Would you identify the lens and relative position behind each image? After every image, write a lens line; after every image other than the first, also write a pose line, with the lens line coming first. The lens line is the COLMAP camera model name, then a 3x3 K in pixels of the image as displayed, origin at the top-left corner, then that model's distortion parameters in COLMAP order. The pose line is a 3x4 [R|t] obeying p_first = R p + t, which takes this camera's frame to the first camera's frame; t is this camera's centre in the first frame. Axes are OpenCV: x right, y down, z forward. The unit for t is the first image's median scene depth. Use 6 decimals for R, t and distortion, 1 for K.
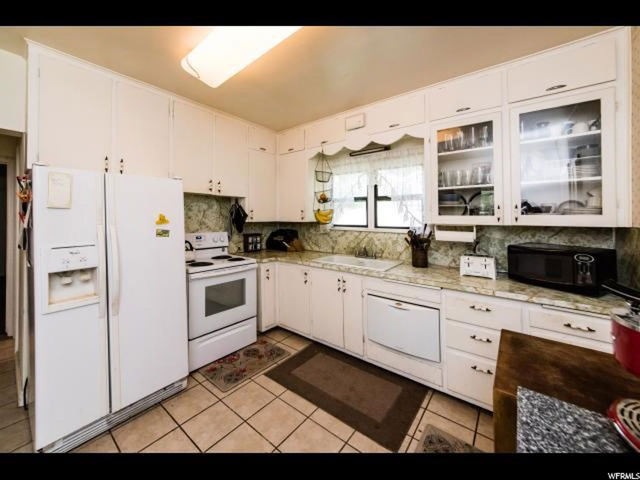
lens RADIAL K [[224.2, 0, 318.9], [0, 224.2, 257.5], [0, 0, 1]] dist [-0.000164, -0.000020]
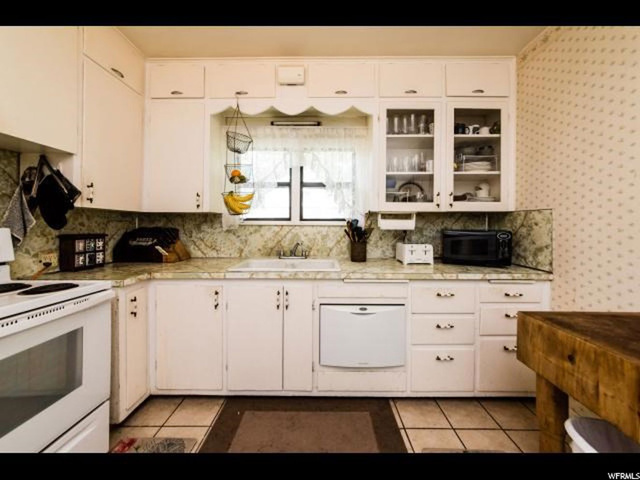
lens RADIAL K [[228.2, 0, 331.2], [0, 228.2, 239.5], [0, 0, 1]] dist [-0.000757, 0.000017]
pose [[0.819167, -0.051693, 0.571221, -0.159360], [0.106283, 0.992363, -0.062613, 0.000089], [-0.563622, 0.112002, 0.818405, 0.304896]]
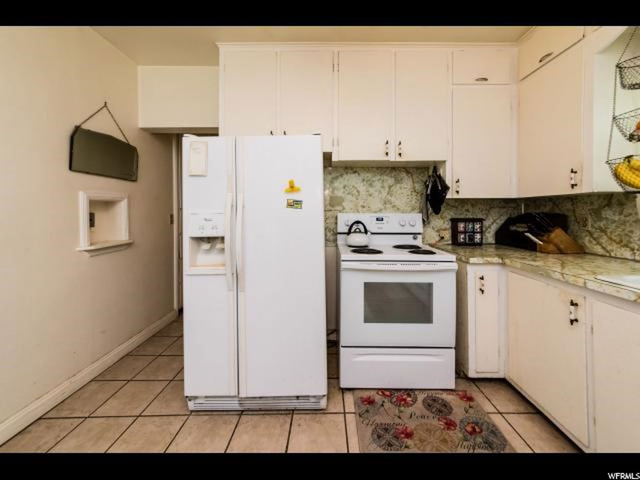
lens RADIAL K [[226.2, 0, 329.2], [0, 226.2, 225.0], [0, 0, 1]] dist [-0.000553, -0.000022]
pose [[0.580621, 0.023268, -0.813842, 0.021417], [-0.115113, 0.991896, -0.053767, -0.002435], [0.805996, 0.124902, 0.578594, 0.340295]]
